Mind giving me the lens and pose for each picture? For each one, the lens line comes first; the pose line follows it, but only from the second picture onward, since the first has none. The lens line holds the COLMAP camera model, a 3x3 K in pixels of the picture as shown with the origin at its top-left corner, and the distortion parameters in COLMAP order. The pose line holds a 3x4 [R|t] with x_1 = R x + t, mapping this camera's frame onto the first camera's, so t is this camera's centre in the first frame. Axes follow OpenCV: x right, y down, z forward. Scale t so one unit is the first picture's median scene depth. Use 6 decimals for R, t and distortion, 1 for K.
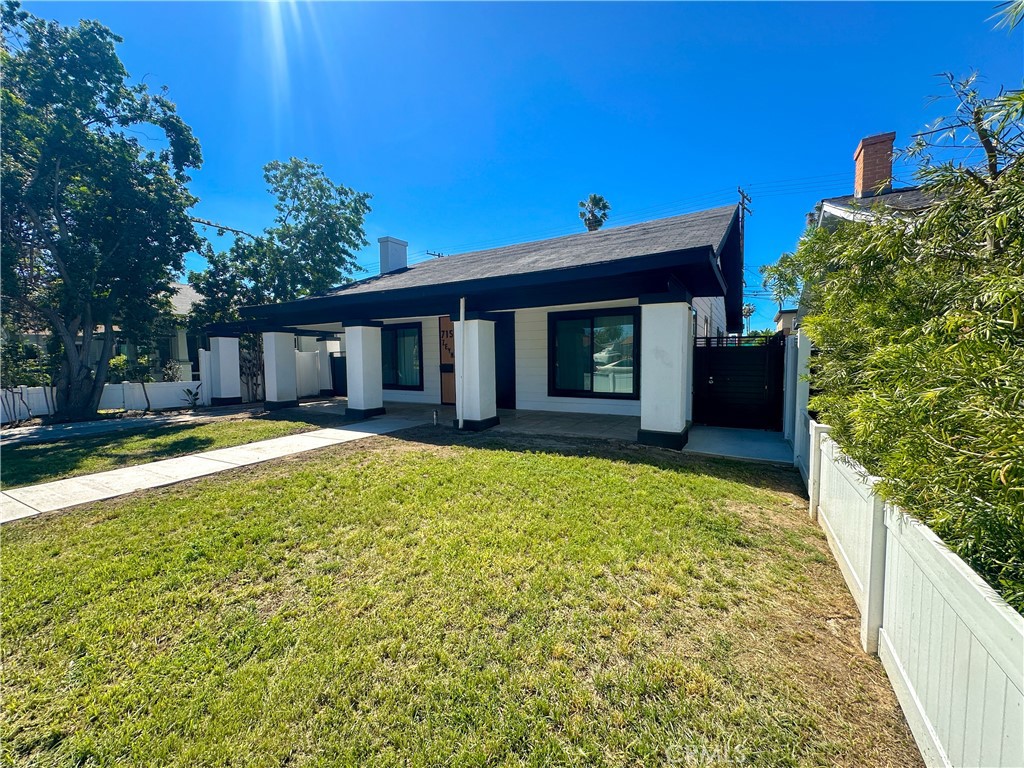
lens RADIAL K [[411.8, 0, 517.3], [0, 411.8, 387.1], [0, 0, 1]] dist [-0.004212, 0.000661]
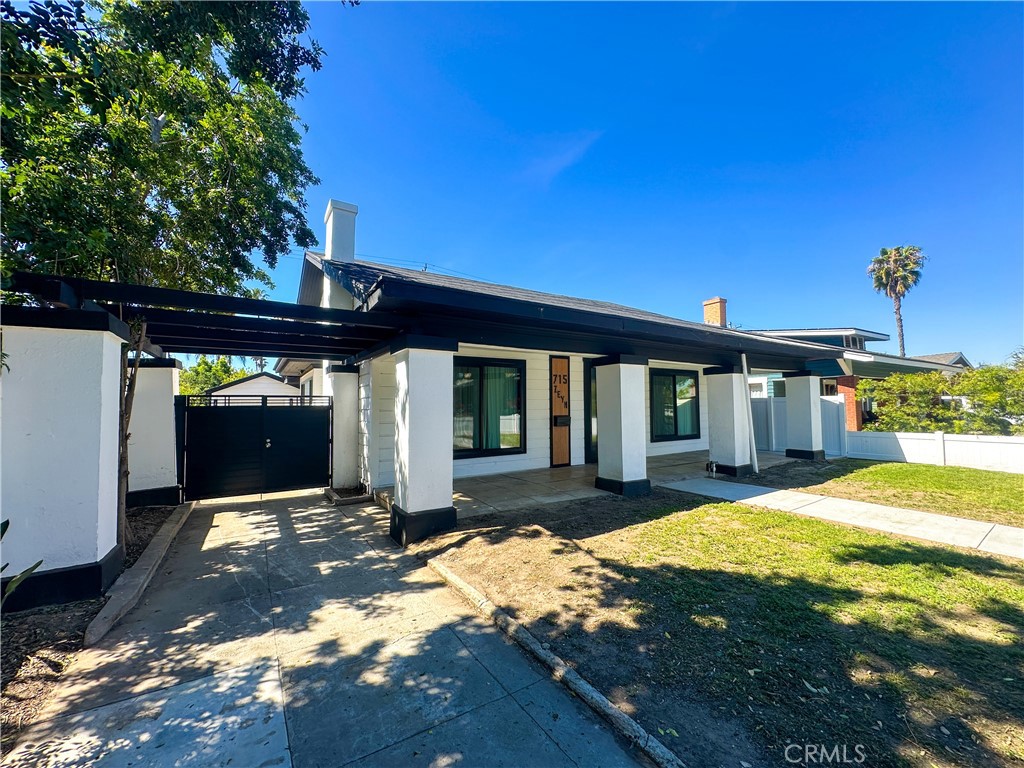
lens RADIAL K [[411.8, 0, 506.1], [0, 411.8, 379.2], [0, 0, 1]] dist [-0.004212, 0.000661]
pose [[0.460152, 0.062889, 0.885610, -0.804746], [0.066245, 0.992276, -0.104883, -0.042630], [-0.885365, 0.106929, 0.452432, 0.619159]]
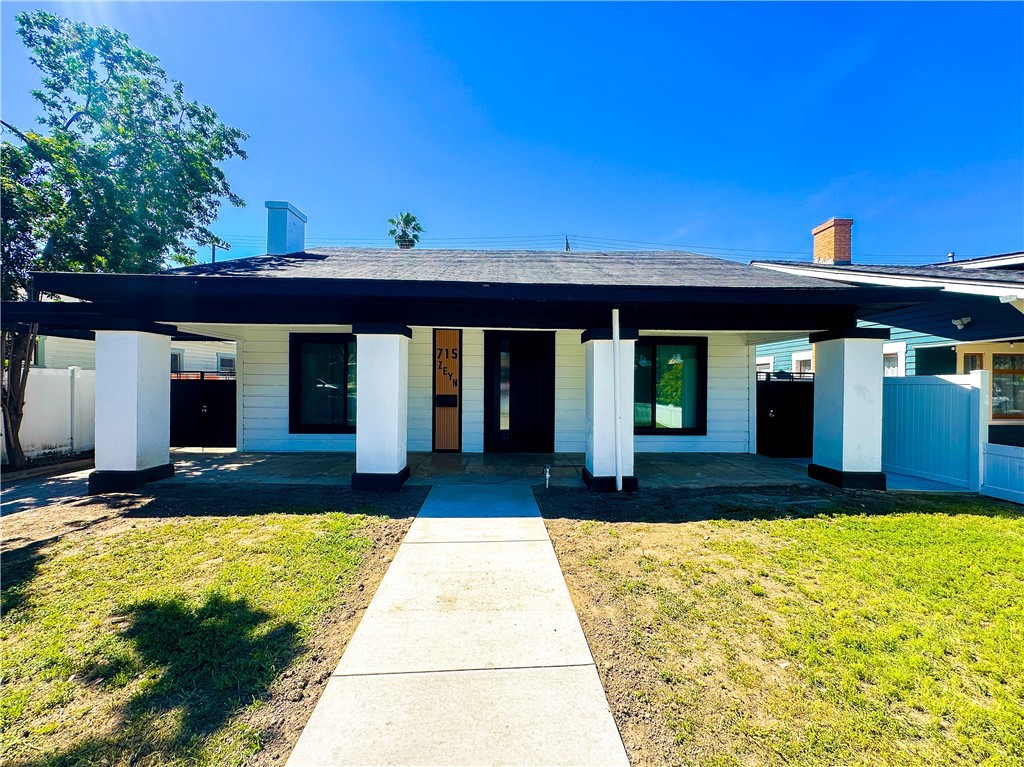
lens RADIAL K [[411.8, 0, 505.4], [0, 411.8, 384.3], [0, 0, 1]] dist [-0.004212, 0.000661]
pose [[0.848319, 0.012154, 0.529345, -0.399386], [0.021921, 0.998073, -0.058048, -0.026394], [-0.529031, 0.060847, 0.846418, 0.290696]]
